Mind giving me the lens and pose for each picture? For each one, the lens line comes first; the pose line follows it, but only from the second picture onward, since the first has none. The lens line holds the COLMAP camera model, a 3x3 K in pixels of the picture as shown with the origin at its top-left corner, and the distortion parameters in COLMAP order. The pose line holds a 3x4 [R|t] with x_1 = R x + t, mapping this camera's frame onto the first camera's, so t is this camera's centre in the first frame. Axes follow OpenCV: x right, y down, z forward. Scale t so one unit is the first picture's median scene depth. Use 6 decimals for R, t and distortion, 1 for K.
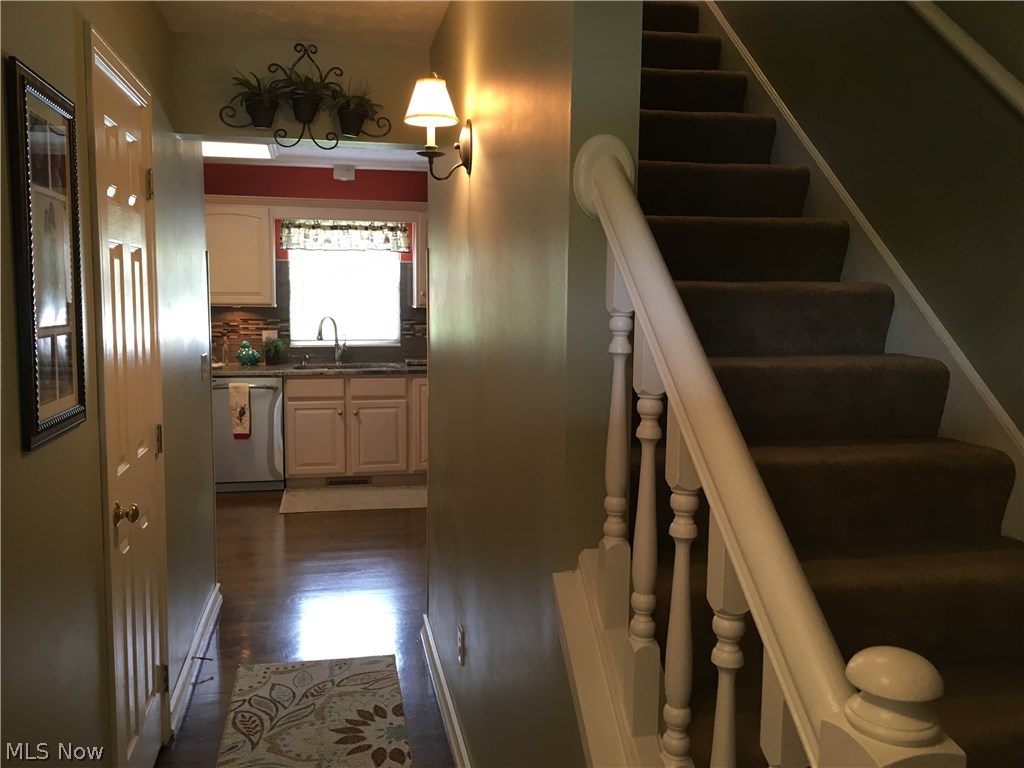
lens RADIAL K [[870.9, 0, 512.5], [0, 870.9, 385.8], [0, 0, 1]] dist [0.006908, 0.002895]
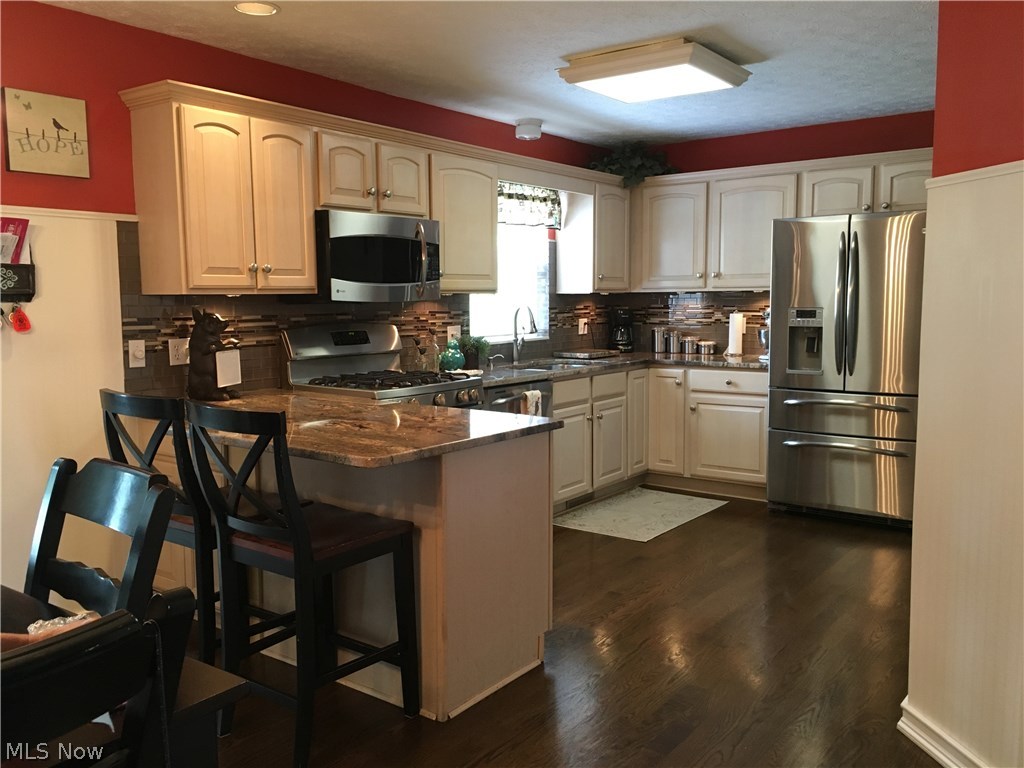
lens RADIAL K [[870.9, 0, 512.3], [0, 870.9, 383.0], [0, 0, 1]] dist [0.006908, 0.002895]
pose [[0.753189, -0.084012, 0.652417, -0.745709], [0.089941, 0.995649, 0.024376, -0.027600], [-0.651626, 0.040320, 0.757468, 0.389920]]
